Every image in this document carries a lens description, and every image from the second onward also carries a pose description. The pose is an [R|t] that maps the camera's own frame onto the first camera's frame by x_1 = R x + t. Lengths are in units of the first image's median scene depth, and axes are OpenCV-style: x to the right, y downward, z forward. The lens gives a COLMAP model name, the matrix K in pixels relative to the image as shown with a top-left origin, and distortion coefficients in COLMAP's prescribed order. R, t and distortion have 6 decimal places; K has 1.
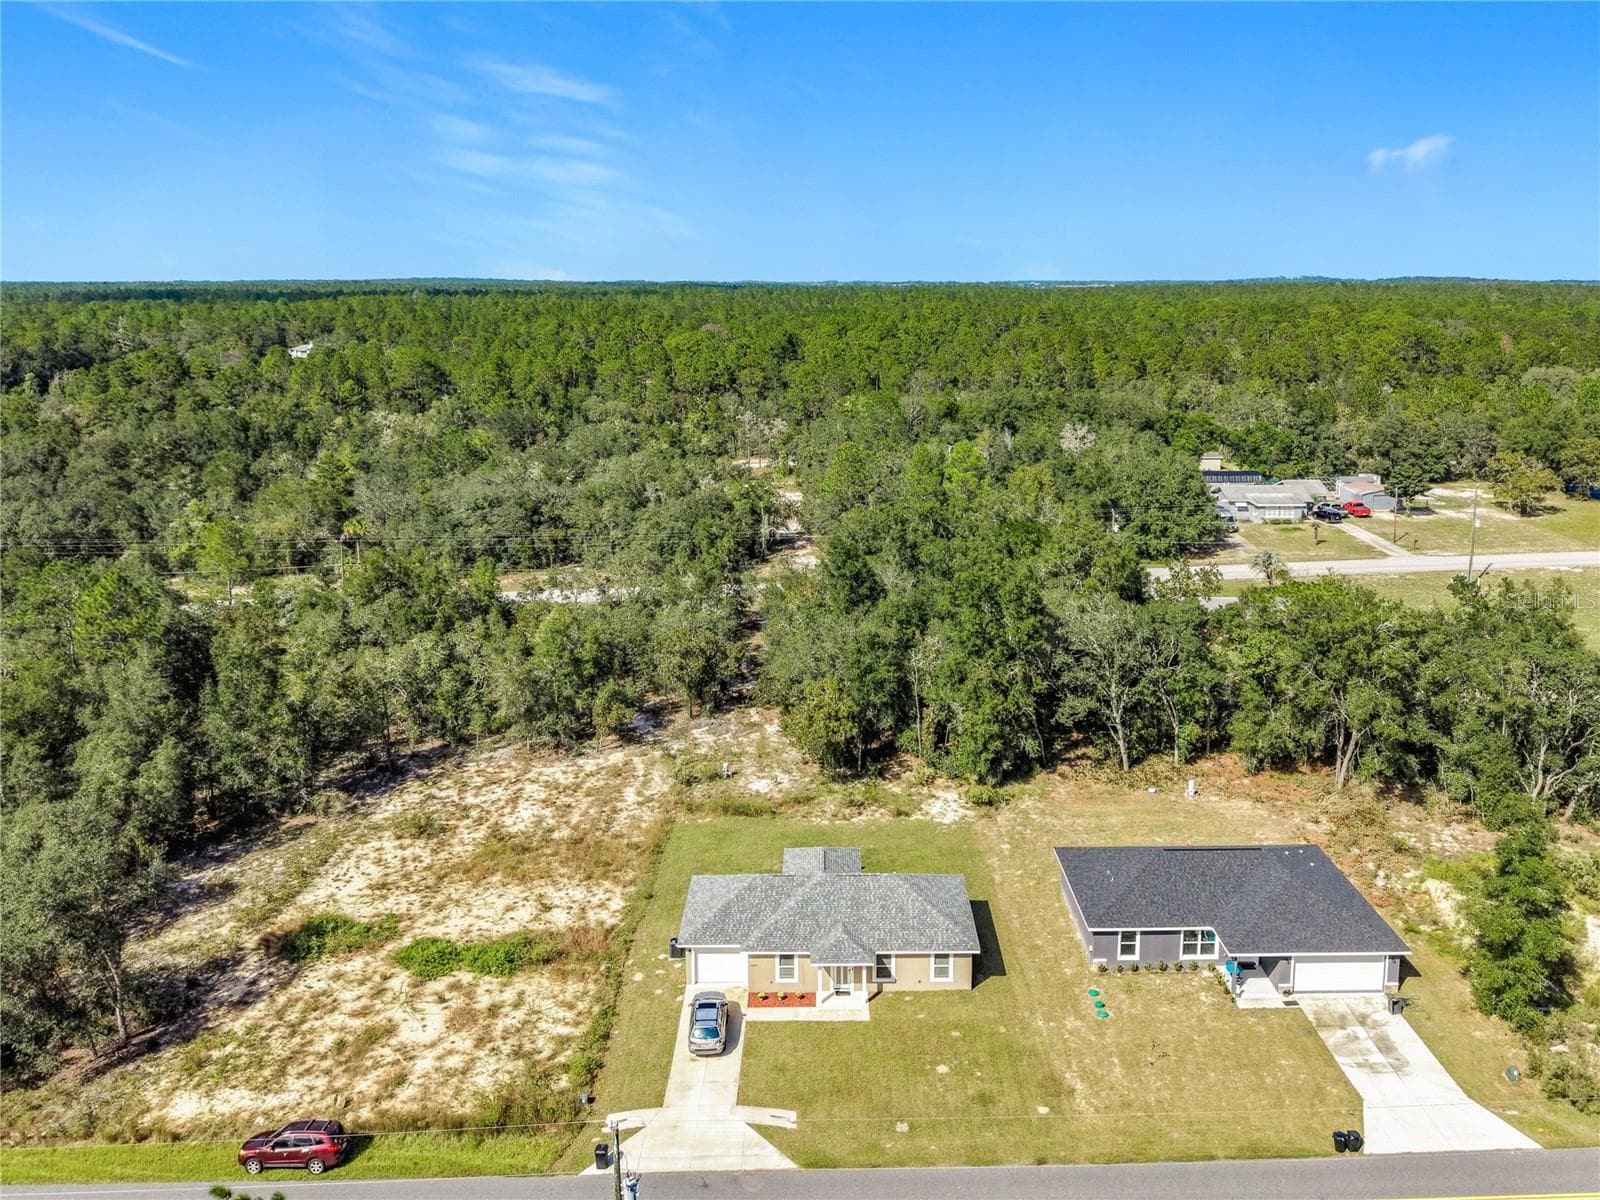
lens RADIAL K [[1336.6, 0, 817.9], [0, 1336.6, 595.4], [0, 0, 1]] dist [-0.015636, -0.000100]
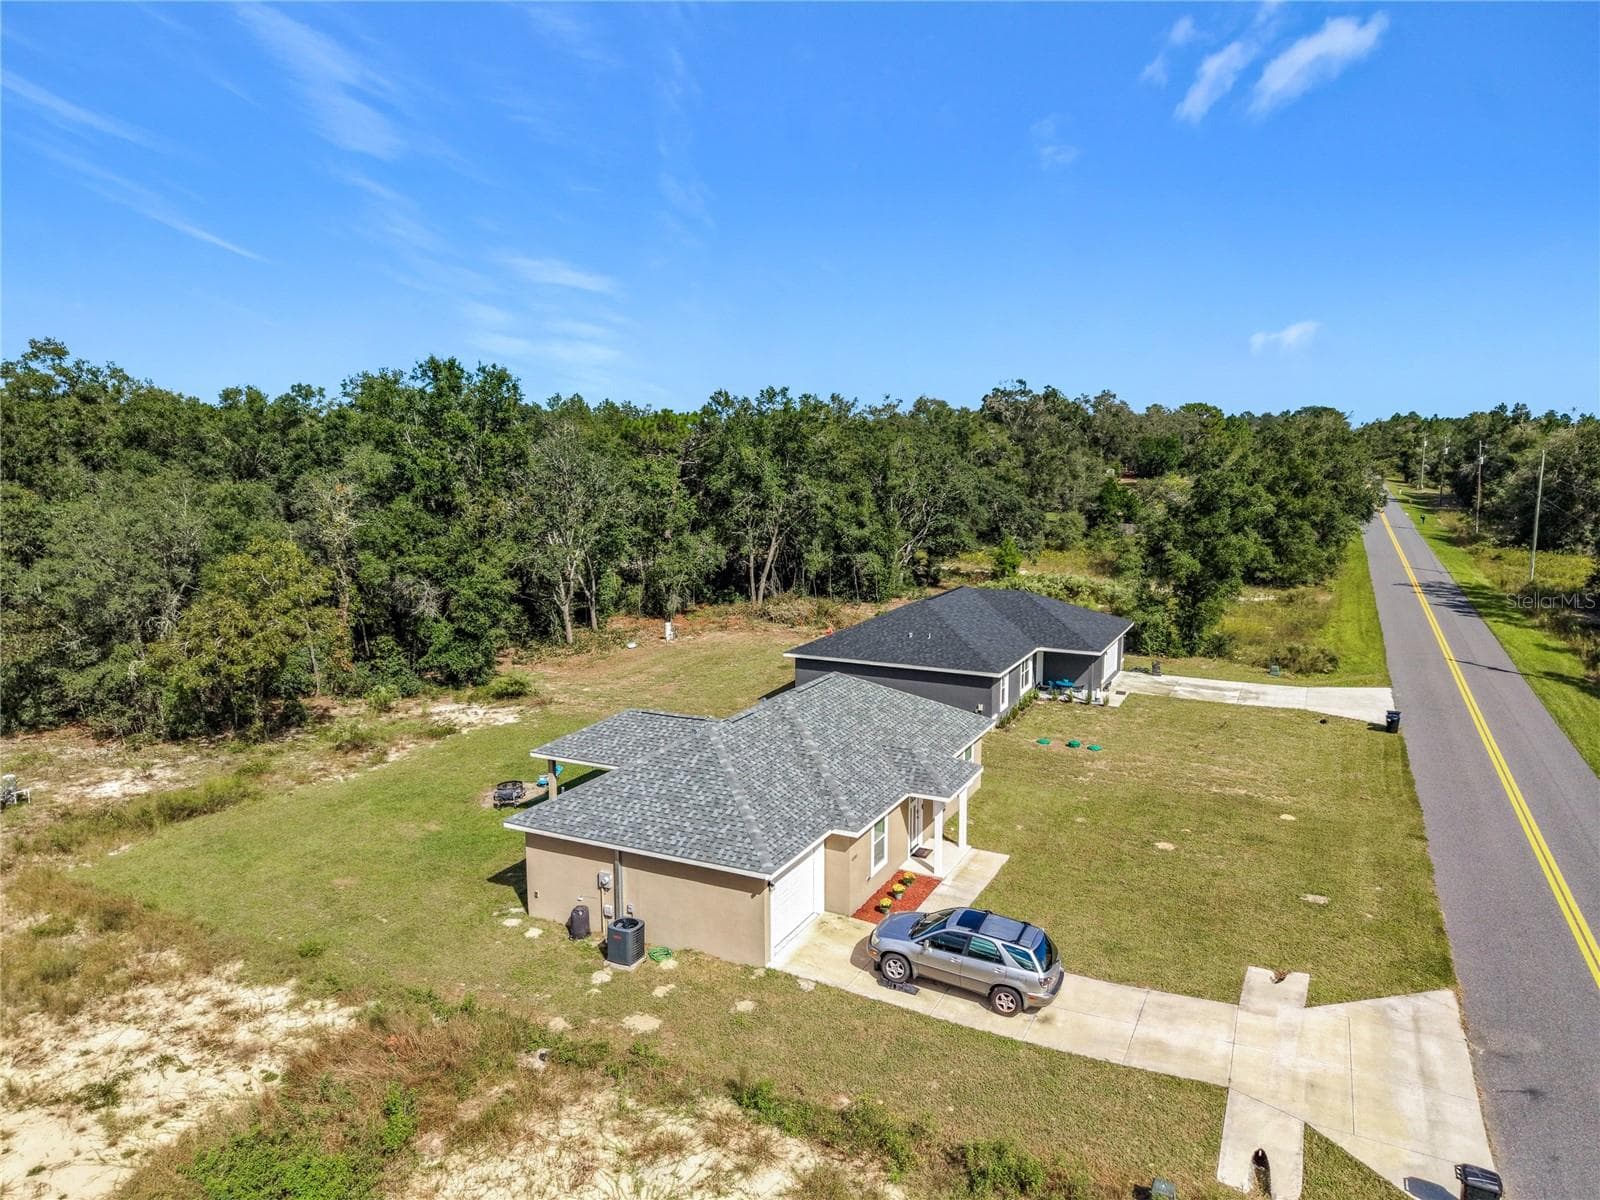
lens RADIAL K [[1074.6, 0, 818.5], [0, 1074.6, 660.6], [0, 0, 1]] dist [0.010984, -0.009711]
pose [[0.434639, -0.177768, 0.882886, -0.387936], [0.214274, 0.972587, 0.090343, 0.160917], [-0.874743, 0.149913, 0.460815, 0.792591]]
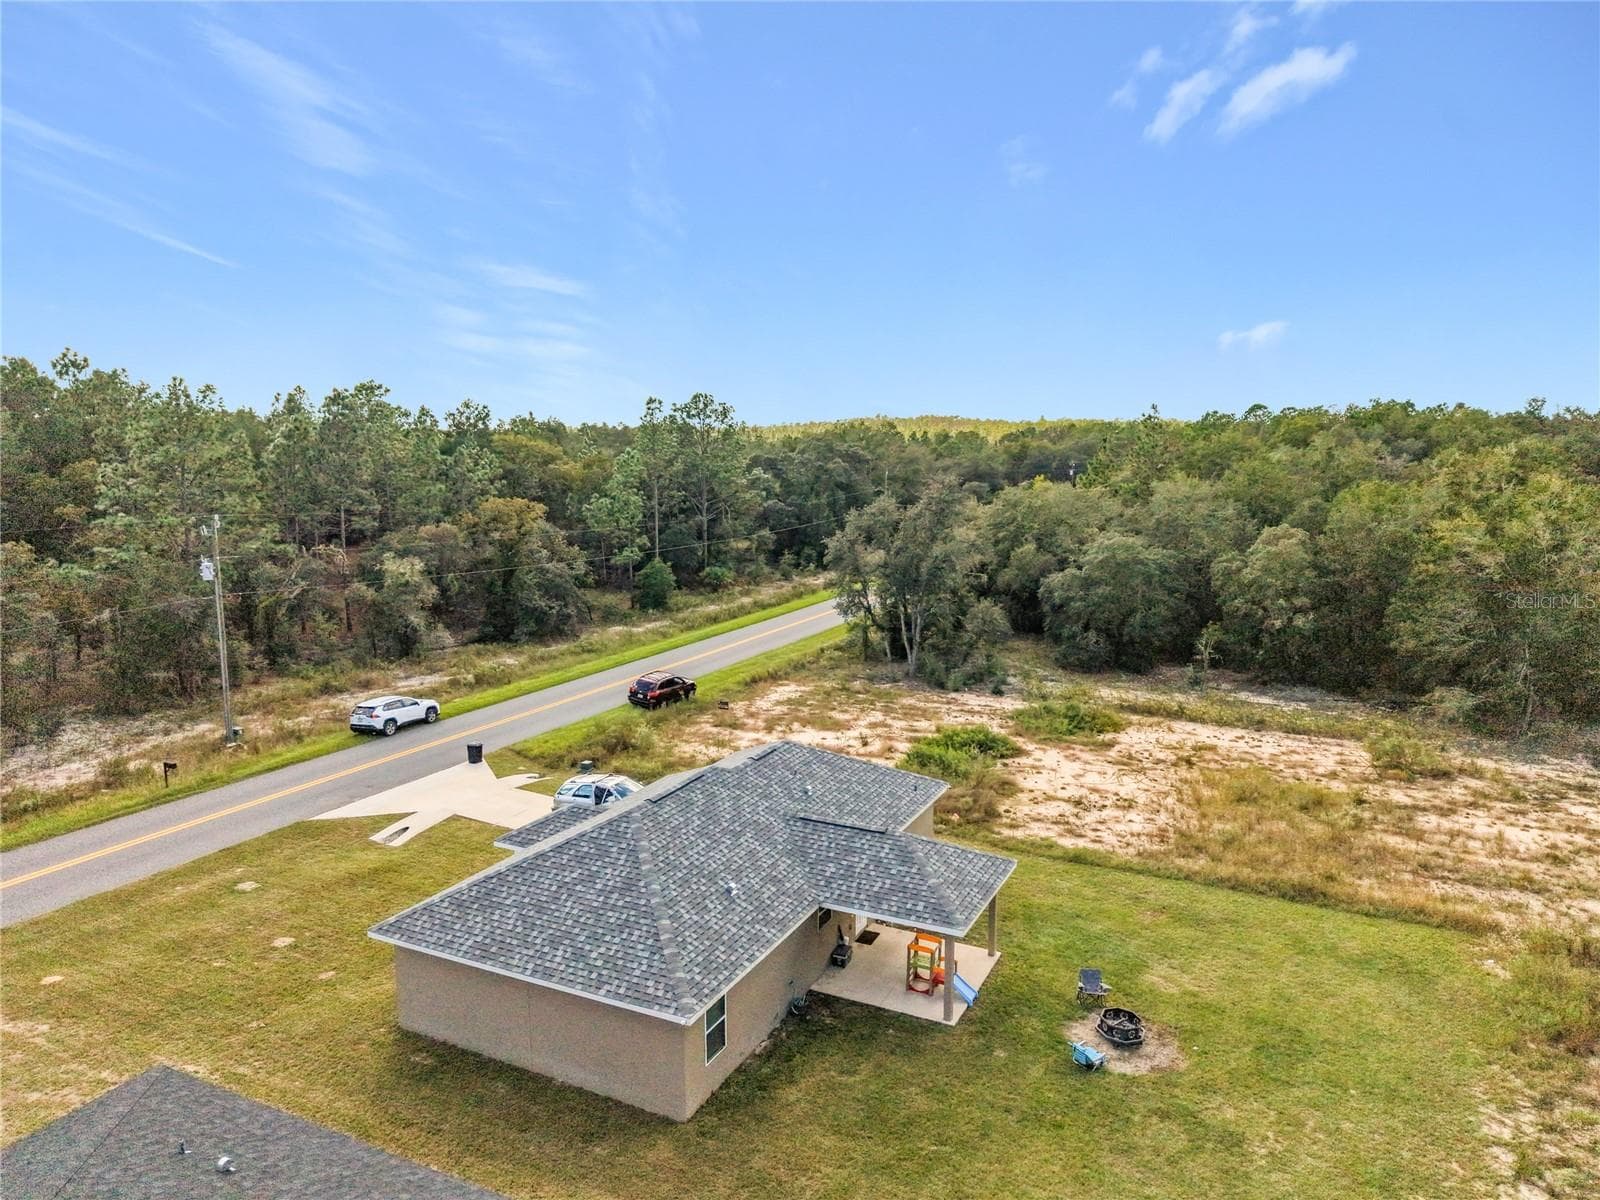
lens RADIAL K [[1085.2, 0, 801.7], [0, 1085.2, 576.1], [0, 0, 1]] dist [0.034145, -0.026009]
pose [[-0.443928, 0.122645, -0.887630, 0.355830], [-0.211830, 0.948147, 0.236948, 0.035897], [0.870664, 0.293214, -0.394929, 1.193267]]
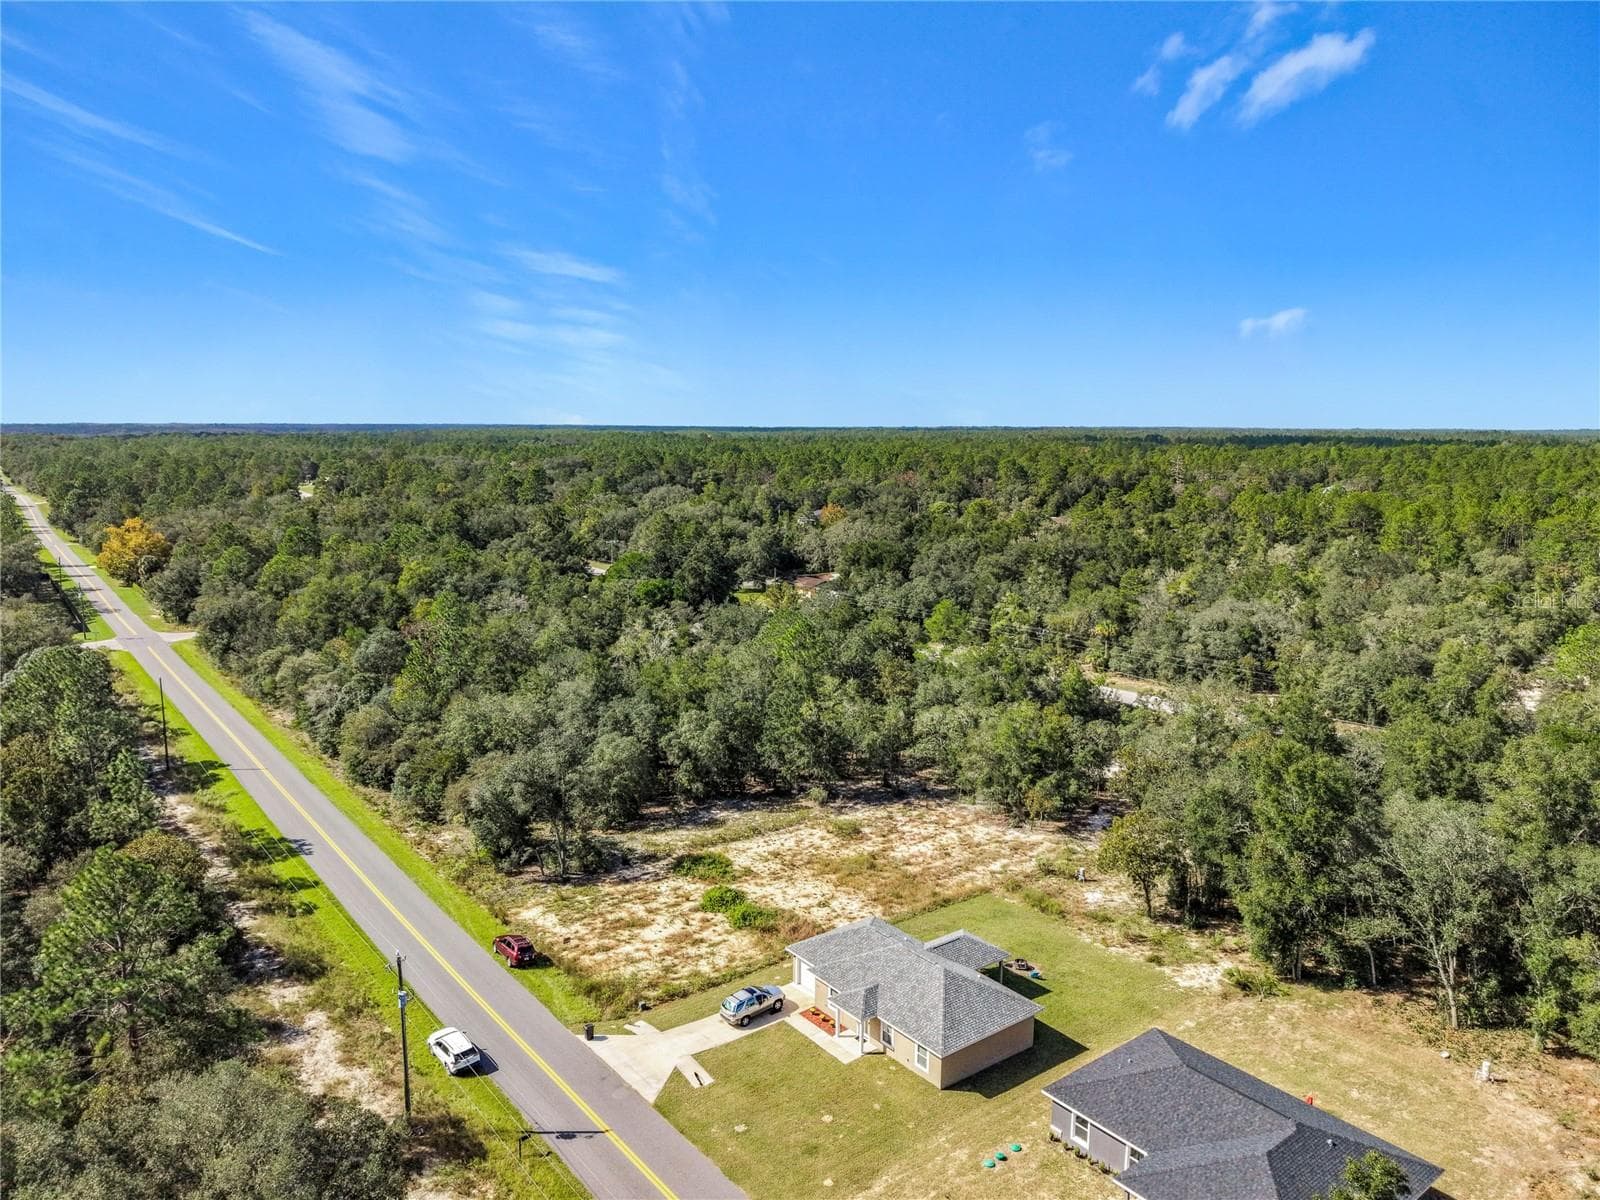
lens RADIAL K [[1059.1, 0, 777.5], [0, 1059.1, 818.8], [0, 0, 1]] dist [-0.014153, -0.002642]
pose [[0.590584, 0.290987, -0.752687, 0.614229], [-0.193820, 0.956571, 0.217730, -0.080206], [0.783355, 0.017298, 0.621334, 0.341803]]
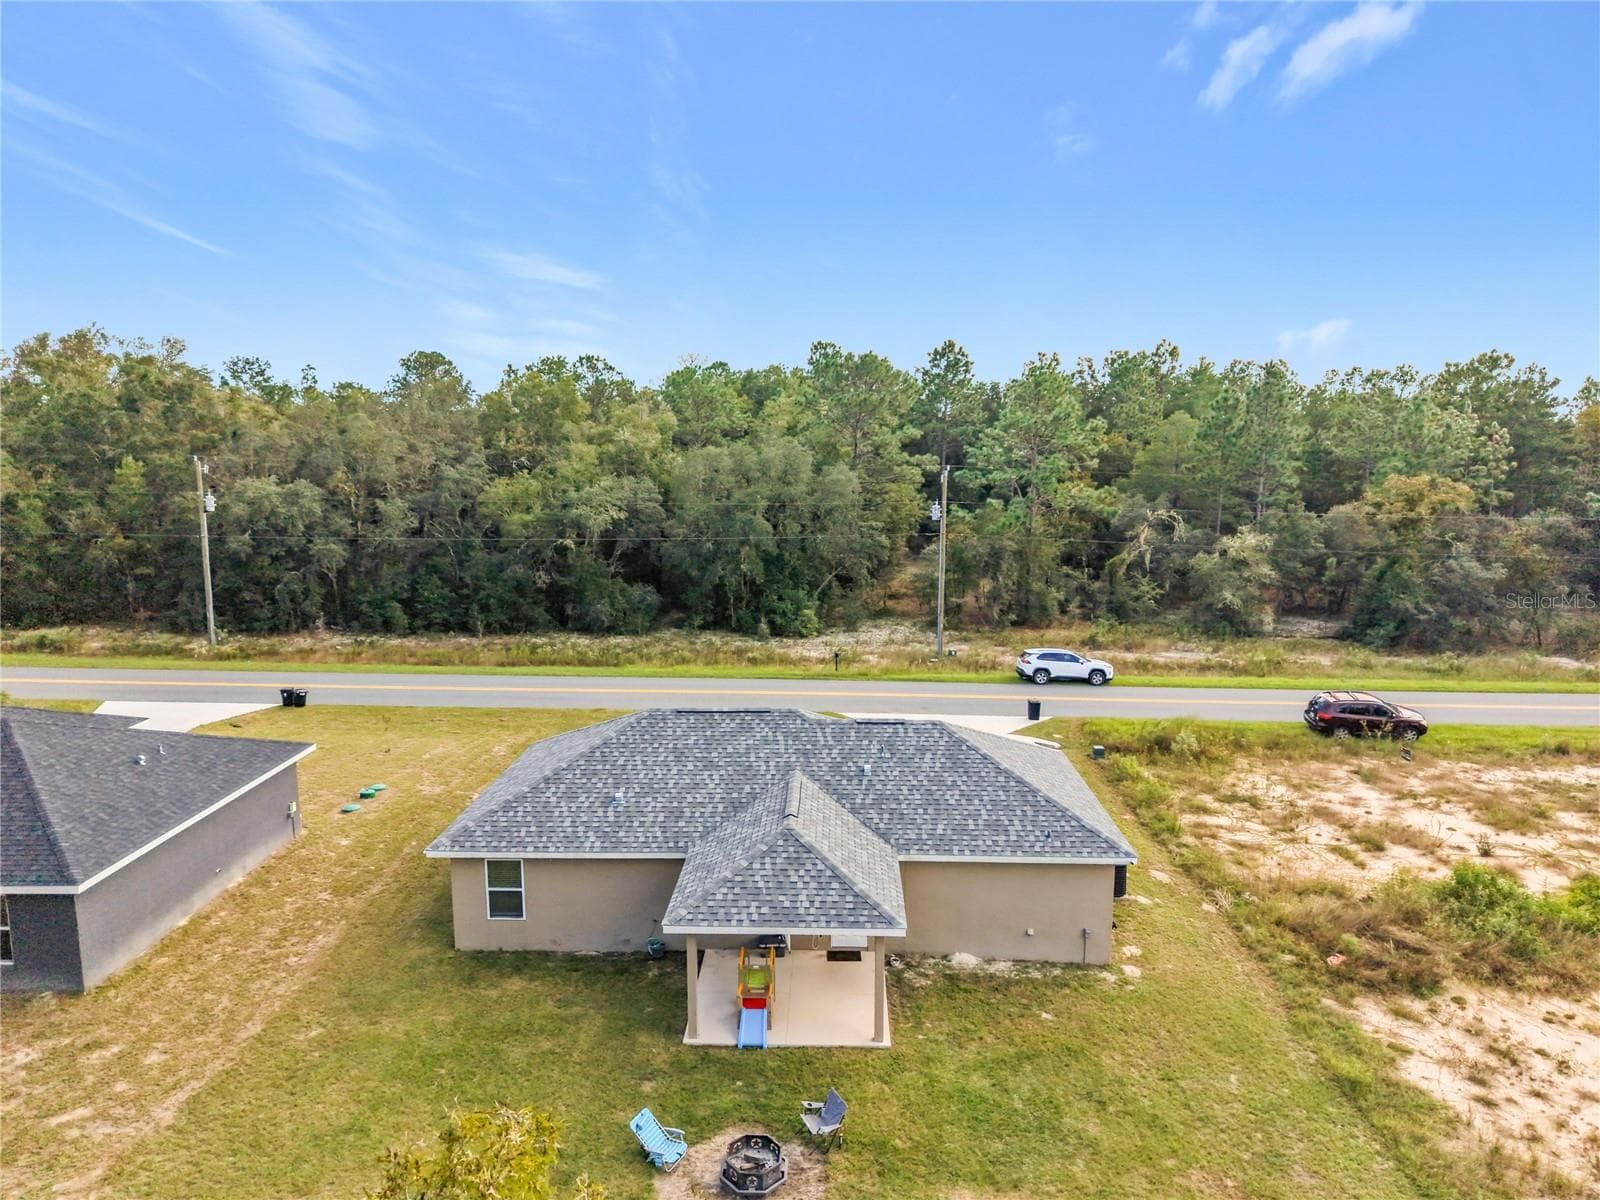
lens RADIAL K [[1083.3, 0, 797.4], [0, 1083.3, 590.0], [0, 0, 1]] dist [0.008232, -0.006819]
pose [[-0.999481, -0.000420, 0.032205, -0.008776], [0.011687, 0.927035, 0.374794, 0.027671], [-0.030013, 0.374976, -0.926549, 1.363734]]
